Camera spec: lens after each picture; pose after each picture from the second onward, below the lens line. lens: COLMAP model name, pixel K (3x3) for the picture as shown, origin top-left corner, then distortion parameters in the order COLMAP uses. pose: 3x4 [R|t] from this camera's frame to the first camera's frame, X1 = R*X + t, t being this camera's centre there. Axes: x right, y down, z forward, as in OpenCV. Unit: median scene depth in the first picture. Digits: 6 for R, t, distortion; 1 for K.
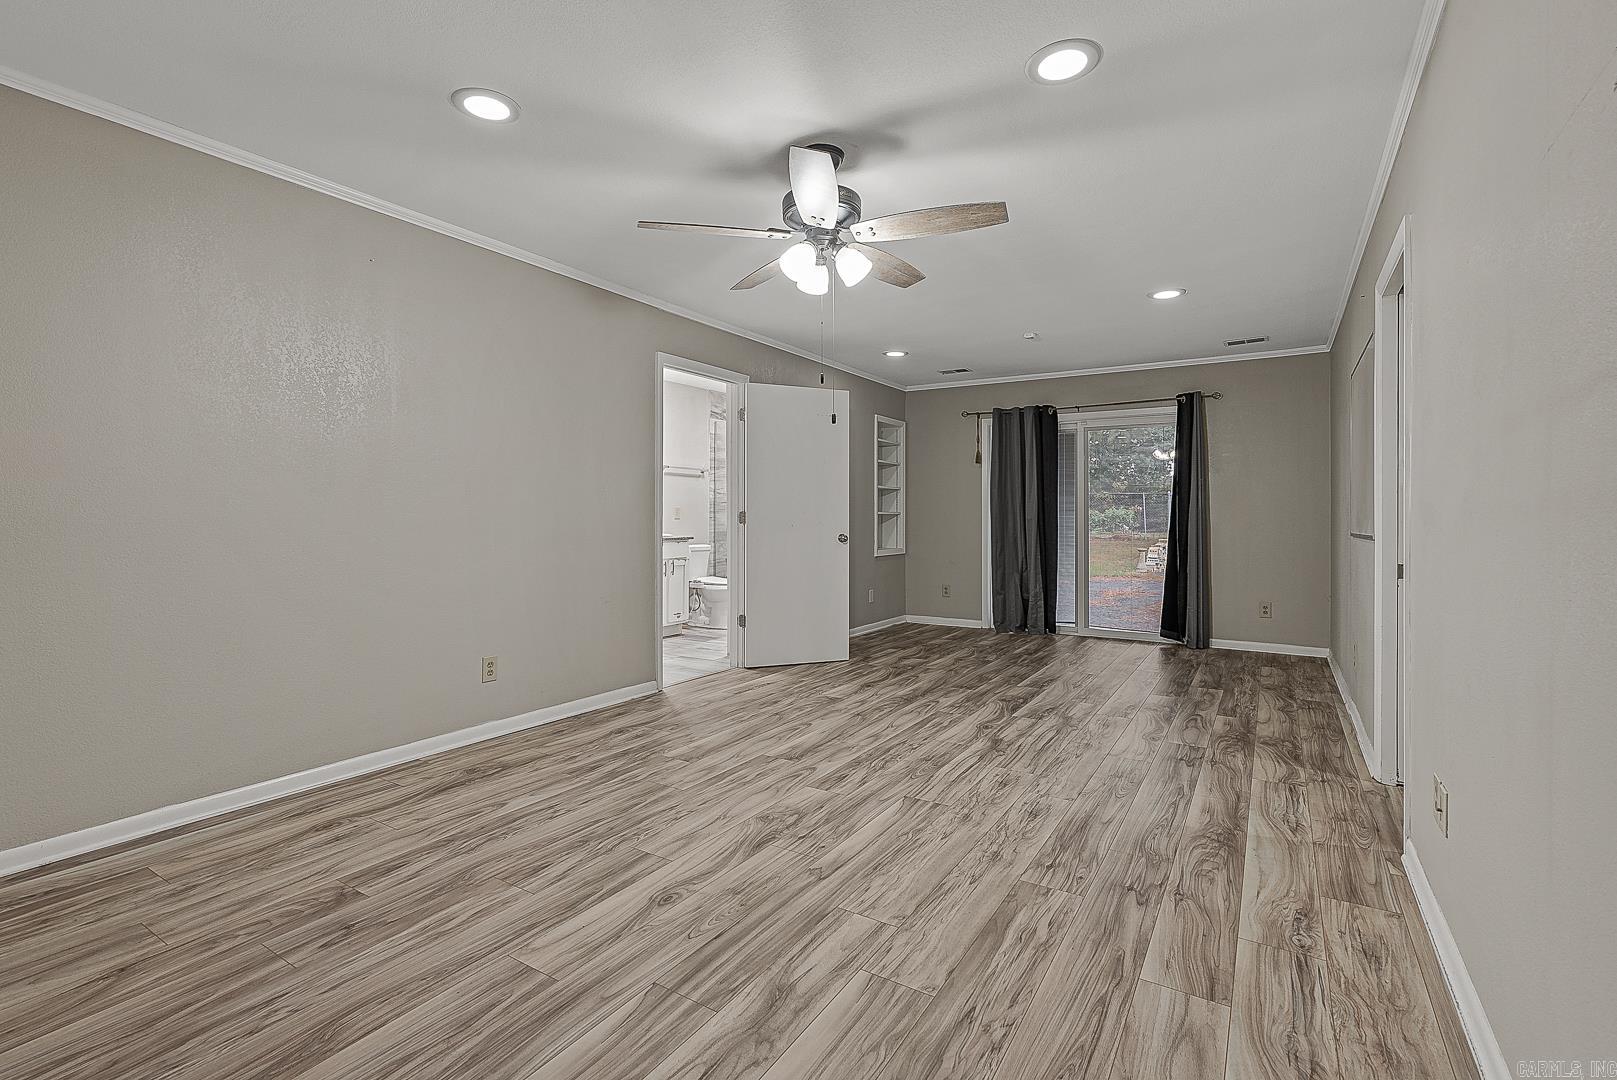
lens RADIAL K [[736.2, 0, 811.9], [0, 736.2, 524.1], [0, 0, 1]] dist [-0.002164, 0.000518]
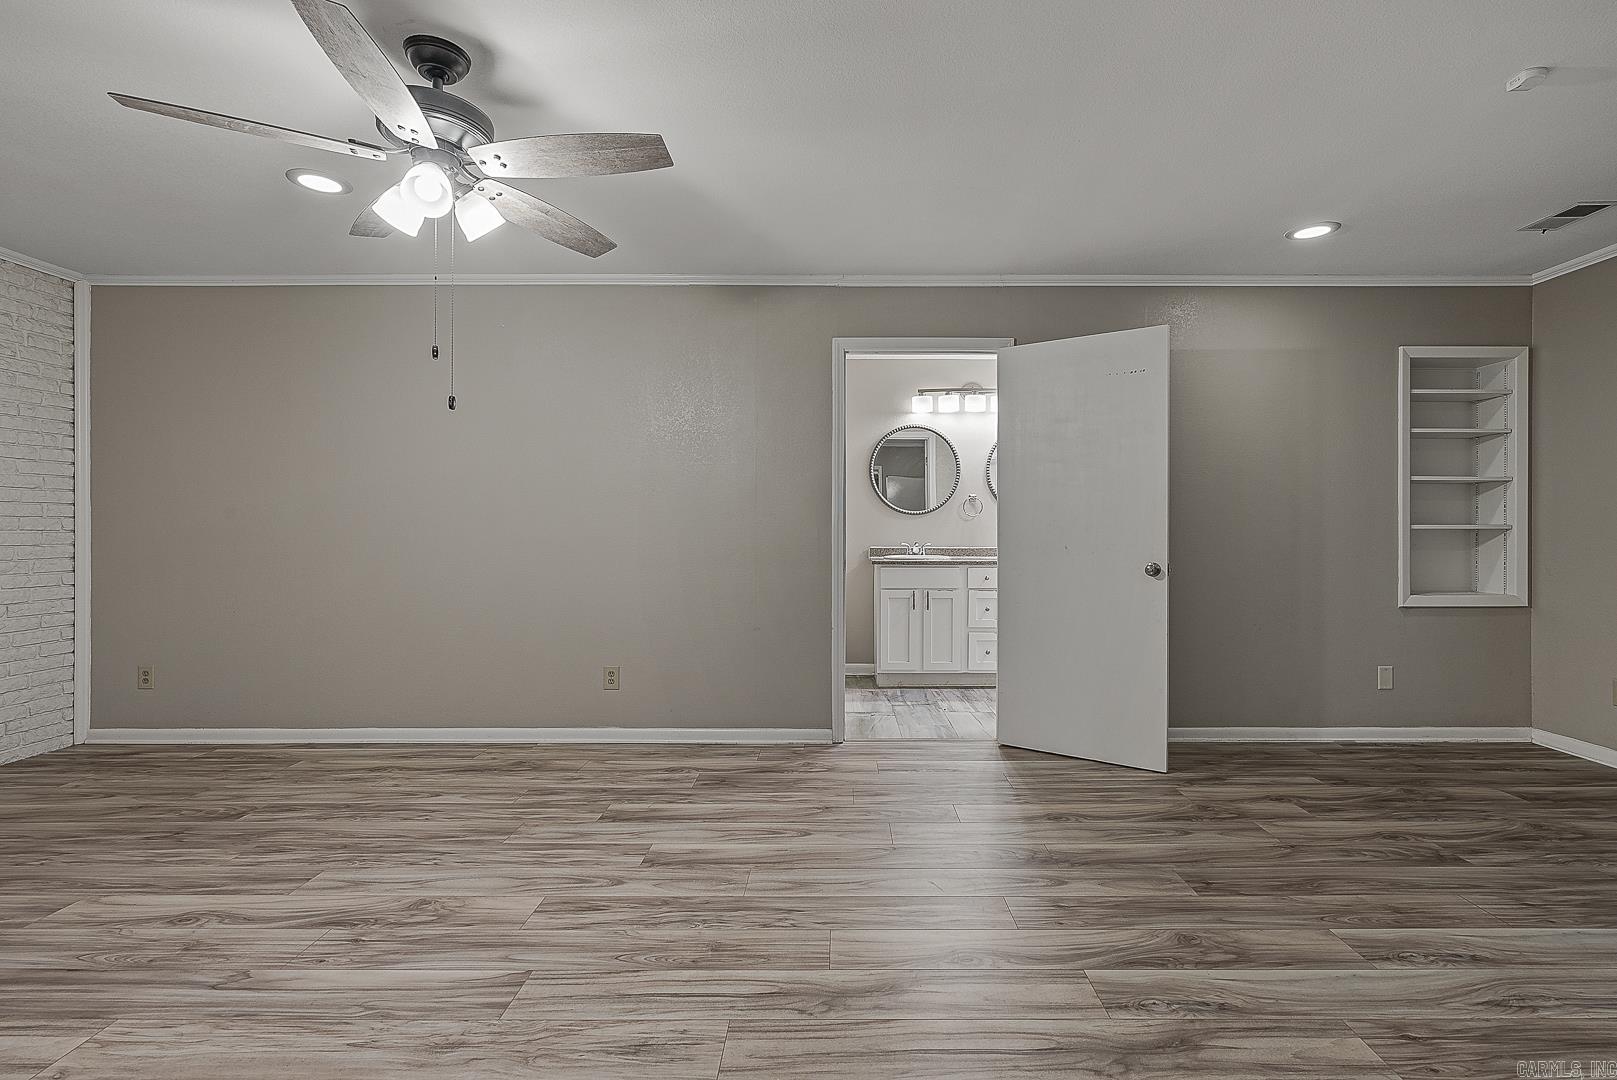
lens RADIAL K [[736.2, 0, 811.9], [0, 736.2, 524.1], [0, 0, 1]] dist [-0.002164, 0.000518]
pose [[0.531770, -0.014009, -0.846773, 0.773152], [-0.005008, 0.999794, -0.019686, -0.009930], [0.846874, 0.014709, 0.531590, 0.822136]]
